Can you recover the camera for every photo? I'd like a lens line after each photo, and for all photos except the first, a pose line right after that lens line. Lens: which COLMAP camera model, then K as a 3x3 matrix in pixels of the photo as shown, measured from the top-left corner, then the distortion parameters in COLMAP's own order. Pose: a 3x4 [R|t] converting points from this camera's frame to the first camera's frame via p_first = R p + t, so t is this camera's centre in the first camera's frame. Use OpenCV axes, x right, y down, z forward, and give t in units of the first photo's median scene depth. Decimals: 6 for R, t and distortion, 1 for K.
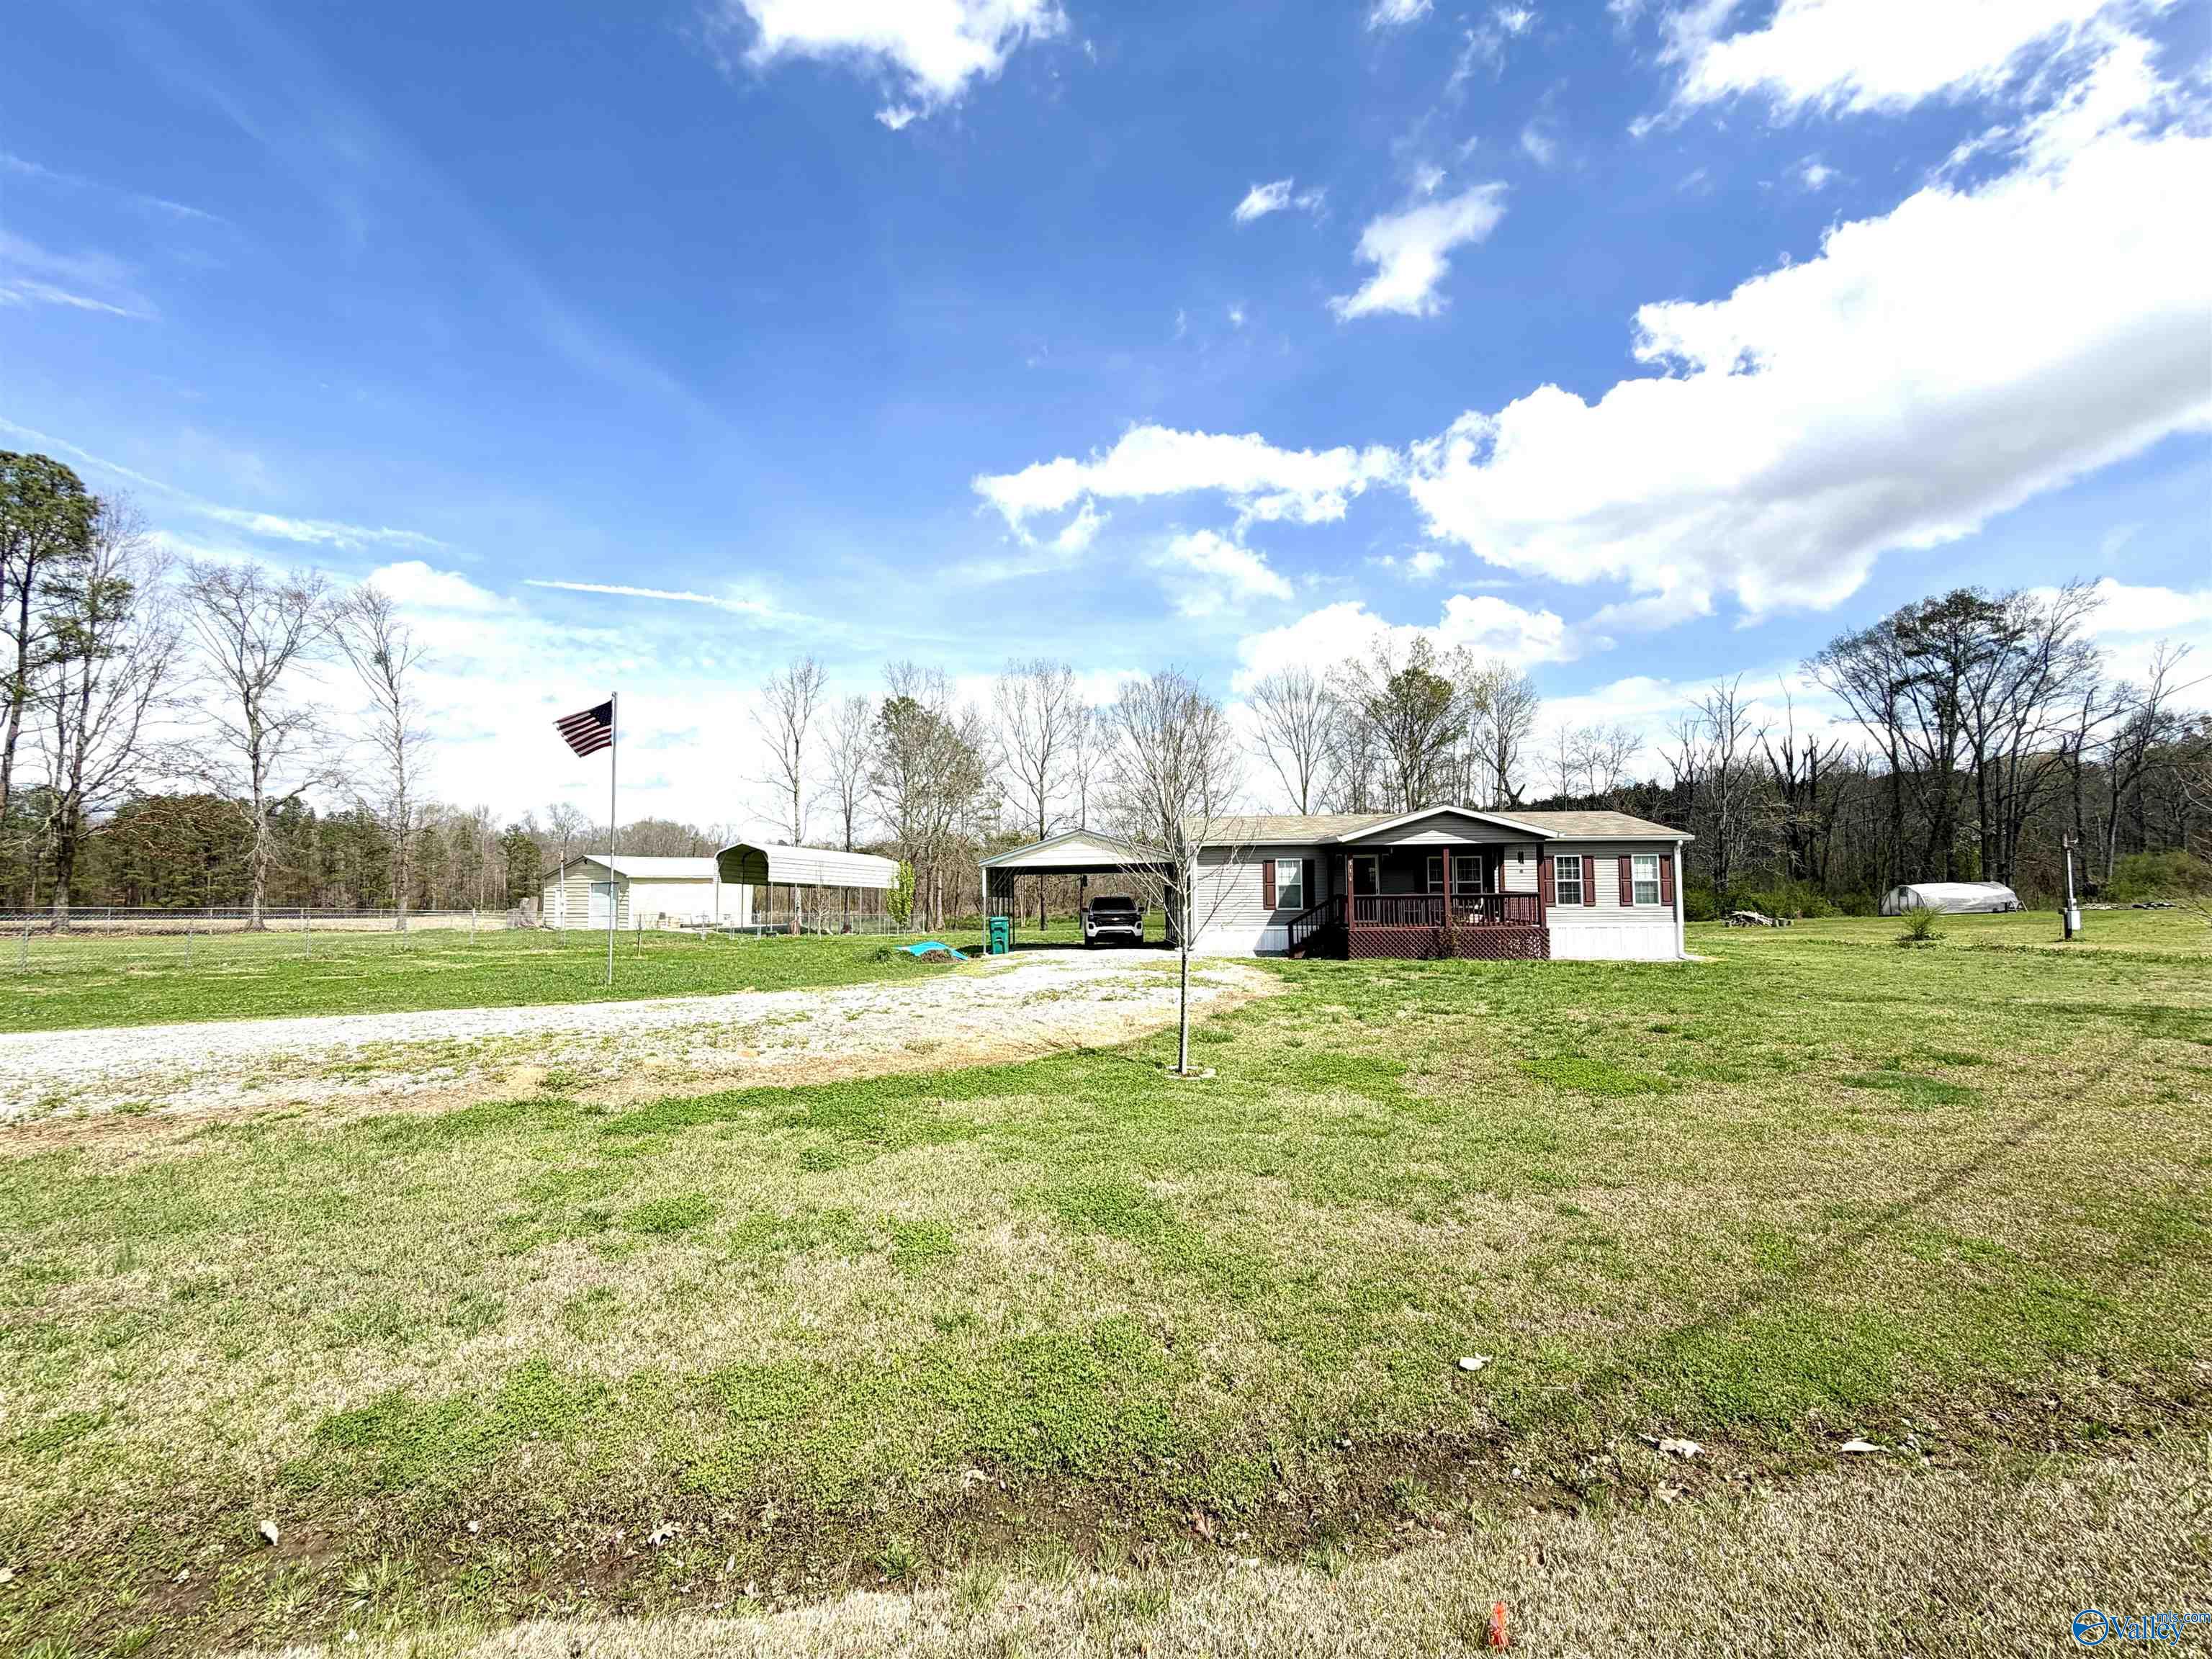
lens RADIAL K [[881.1, 0, 1122.3], [0, 881.1, 826.8], [0, 0, 1]] dist [0.001934, -0.000376]
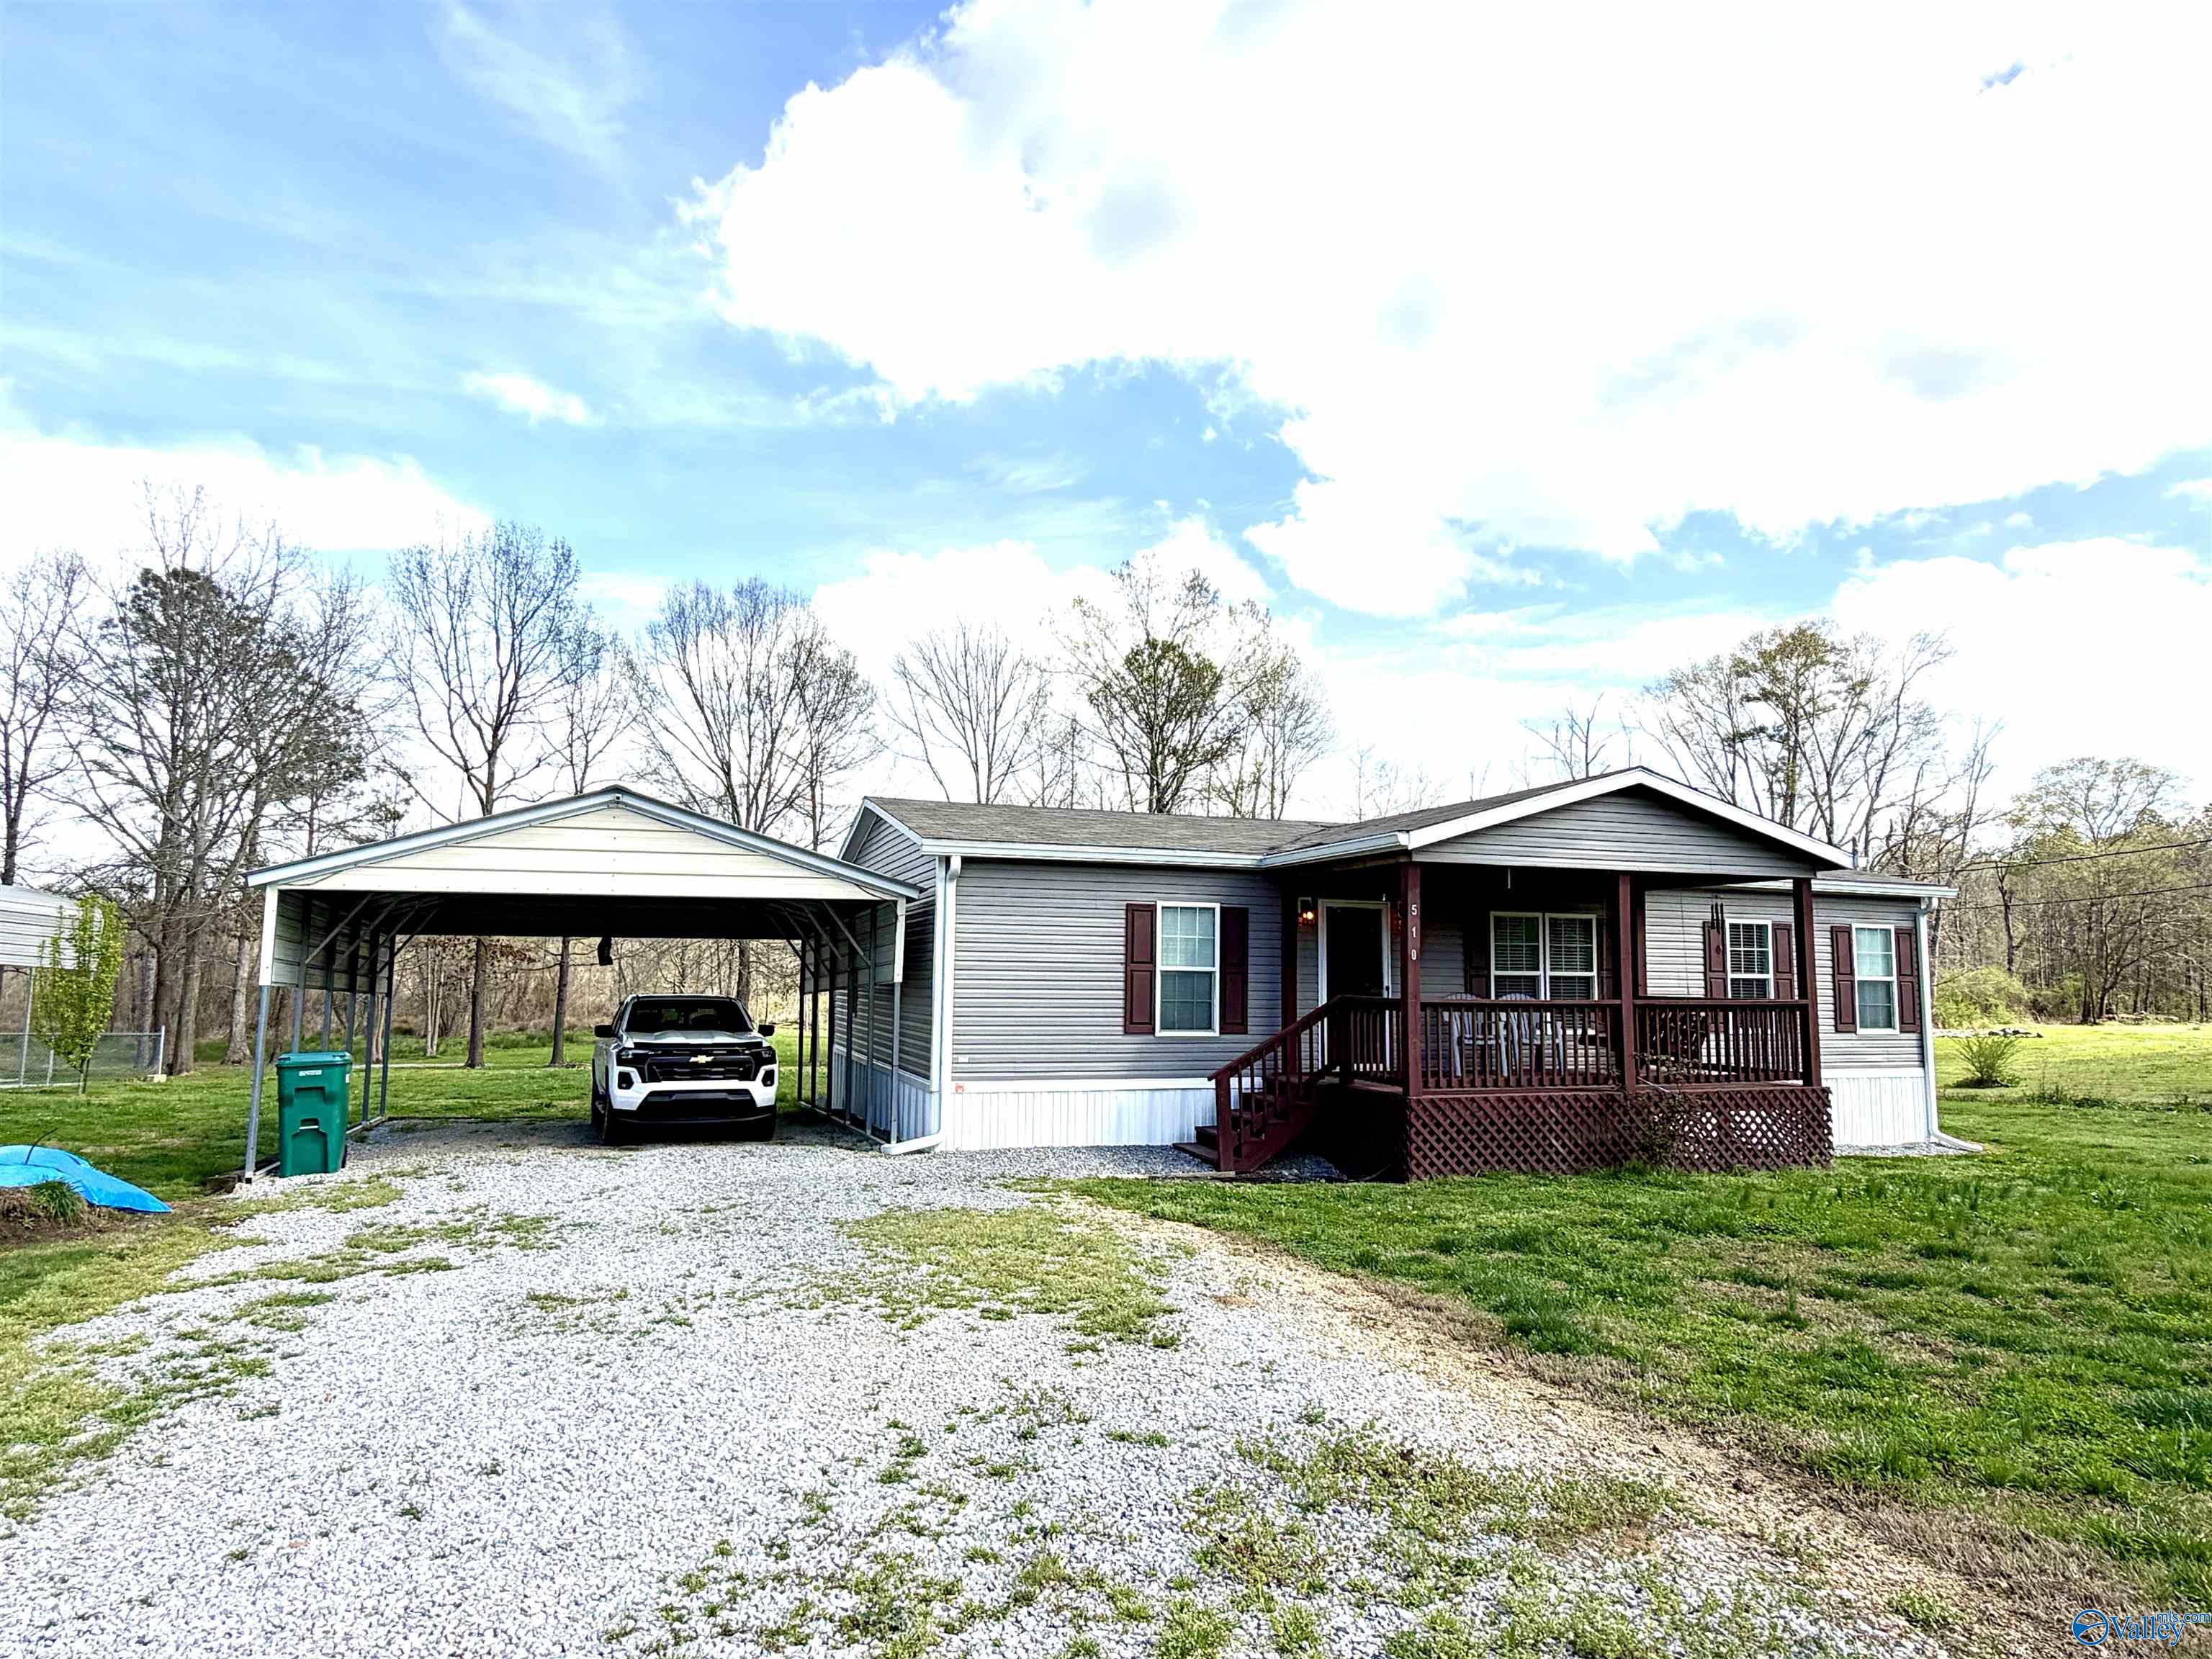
lens RADIAL K [[1291.8, 0, 1115.4], [0, 1291.8, 827.7], [0, 0, 1]] dist [-0.000019, 0.000523]
pose [[0.933601, 0.063789, 0.352591, -0.017143], [-0.043694, 0.996950, -0.064670, 0.016188], [-0.355640, 0.044970, 0.933540, 0.188206]]
